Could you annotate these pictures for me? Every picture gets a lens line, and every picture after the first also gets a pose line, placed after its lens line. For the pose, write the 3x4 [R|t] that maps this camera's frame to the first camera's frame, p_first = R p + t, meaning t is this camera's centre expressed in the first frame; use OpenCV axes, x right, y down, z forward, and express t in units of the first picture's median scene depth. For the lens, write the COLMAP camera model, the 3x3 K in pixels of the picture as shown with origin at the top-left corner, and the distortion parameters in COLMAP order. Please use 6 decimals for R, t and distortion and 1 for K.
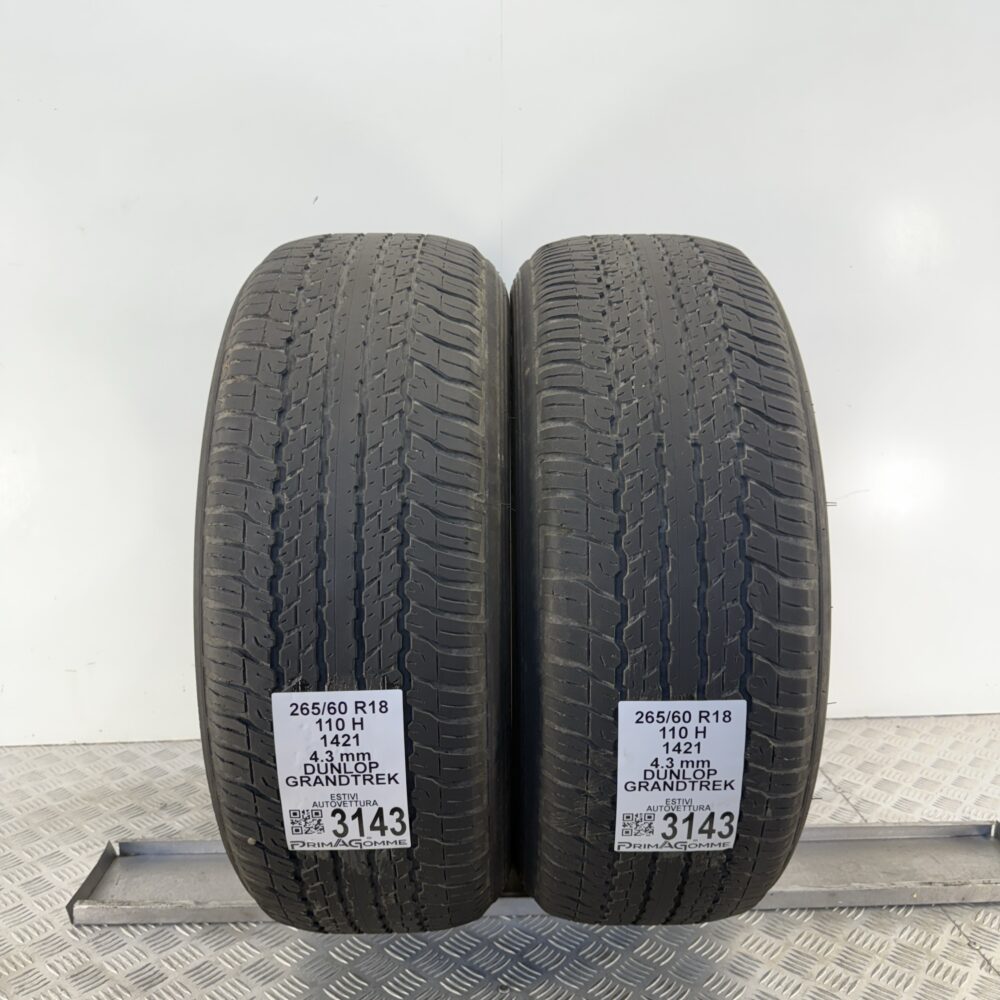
lens RADIAL K [[966.3, 0, 500.0], [0, 966.3, 500.0], [0, 0, 1]] dist [0.196193, -0.480853]
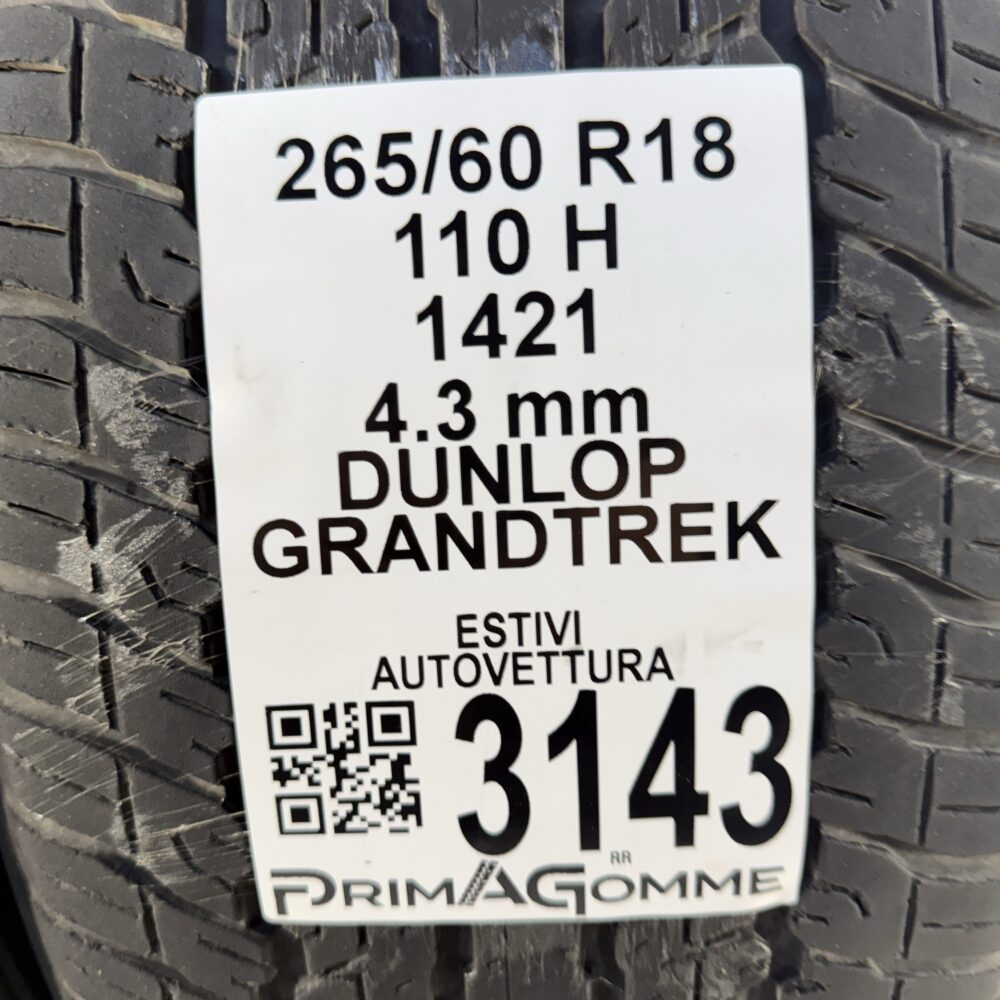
lens RADIAL K [[966.3, 0, 500.0], [0, 966.3, 500.0], [0, 0, 1]] dist [0.196193, -0.480853]
pose [[0.998927, -0.018289, -0.042538, 0.189060], [0.006921, 0.967344, -0.253373, 0.335609], [0.045783, 0.252807, 0.966433, 0.796783]]
